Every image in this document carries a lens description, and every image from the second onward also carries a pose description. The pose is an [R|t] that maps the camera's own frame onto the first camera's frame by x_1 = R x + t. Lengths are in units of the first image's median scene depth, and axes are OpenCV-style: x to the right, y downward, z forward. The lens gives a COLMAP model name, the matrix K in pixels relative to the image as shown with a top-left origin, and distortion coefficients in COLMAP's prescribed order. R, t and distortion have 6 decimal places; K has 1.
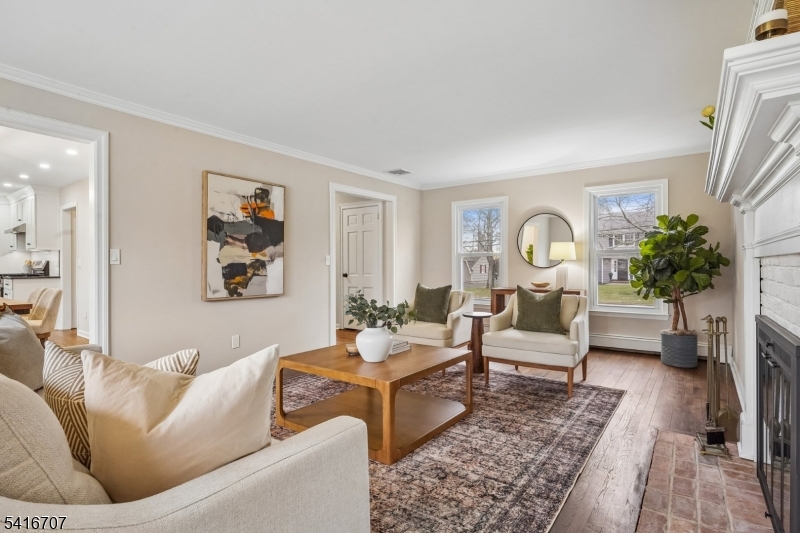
lens RADIAL K [[399.9, 0, 395.0], [0, 399.9, 271.1], [0, 0, 1]] dist [-0.004044, -0.000136]
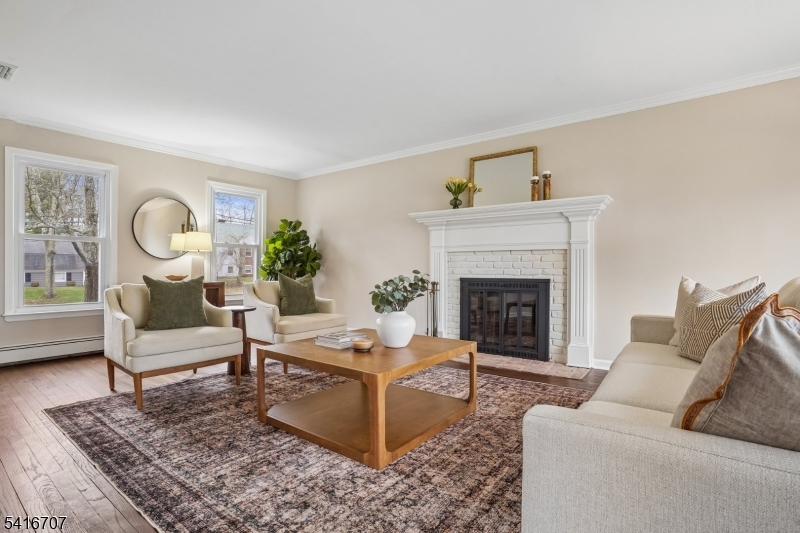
lens RADIAL K [[399.9, 0, 394.7], [0, 399.9, 261.4], [0, 0, 1]] dist [-0.004044, -0.000136]
pose [[0.039033, 0.007386, 0.999211, -0.654421], [0.004976, 0.999959, -0.007586, 0.010311], [-0.999226, 0.005269, 0.038995, 0.603277]]
